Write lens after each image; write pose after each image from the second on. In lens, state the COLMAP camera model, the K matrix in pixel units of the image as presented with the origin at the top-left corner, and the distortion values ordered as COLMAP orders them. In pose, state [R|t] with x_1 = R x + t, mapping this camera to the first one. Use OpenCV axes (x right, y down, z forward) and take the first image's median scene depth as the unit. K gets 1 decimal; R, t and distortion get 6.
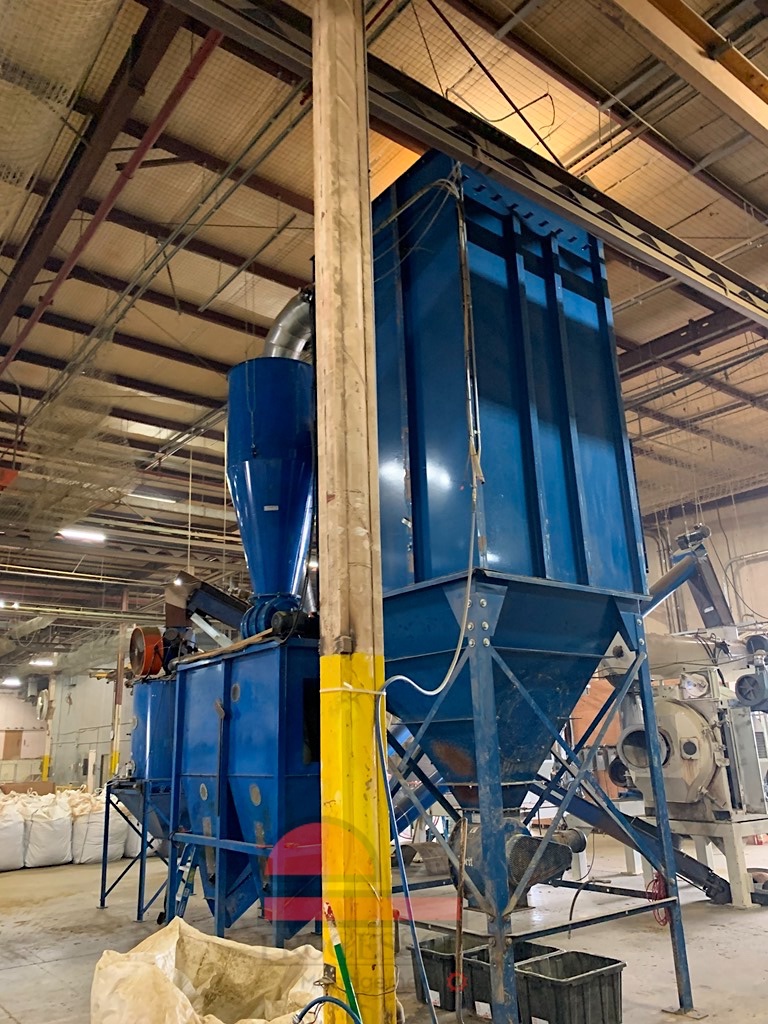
lens RADIAL K [[787.1, 0, 377.6], [0, 787.1, 511.5], [0, 0, 1]] dist [0.004904, -0.002098]
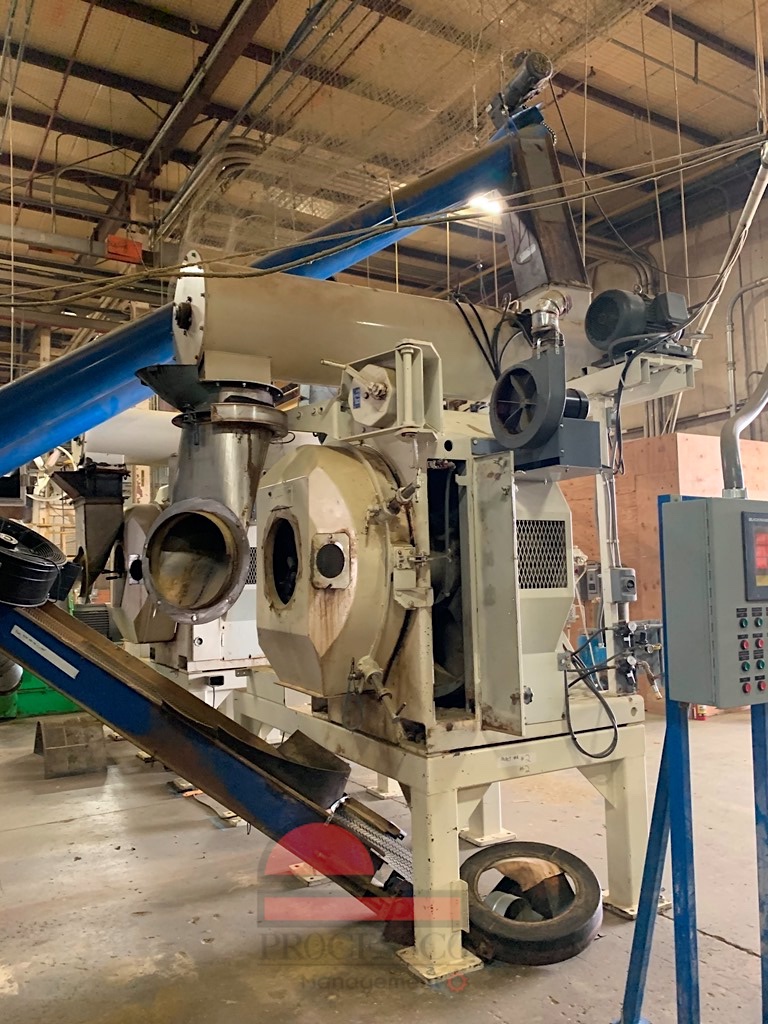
lens RADIAL K [[787.1, 0, 377.6], [0, 787.1, 511.5], [0, 0, 1]] dist [0.004904, -0.002098]
pose [[0.995266, 0.004596, -0.097077, 0.452761], [0.016282, 0.976878, 0.213176, 0.199831], [0.095812, -0.213747, 0.972179, 0.648393]]
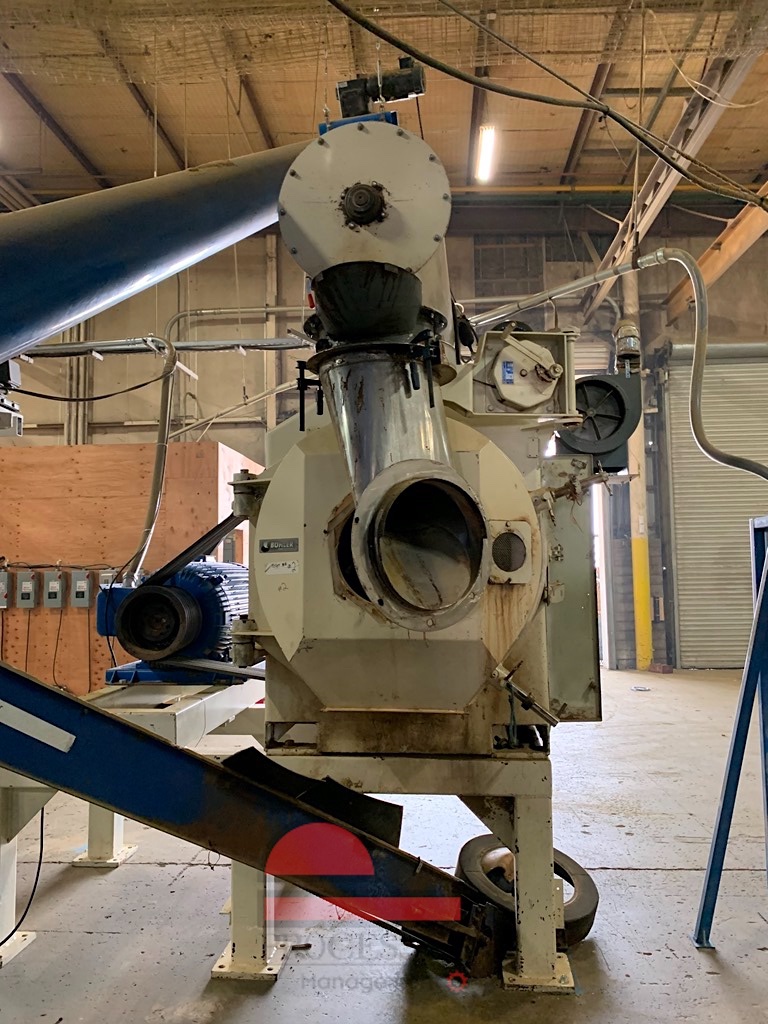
lens RADIAL K [[787.1, 0, 377.6], [0, 787.1, 511.5], [0, 0, 1]] dist [0.004904, -0.002098]
pose [[0.652558, 0.084207, 0.753045, 0.117842], [-0.228425, 0.969435, 0.089540, 0.267648], [-0.722489, -0.230445, 0.651848, 0.831575]]
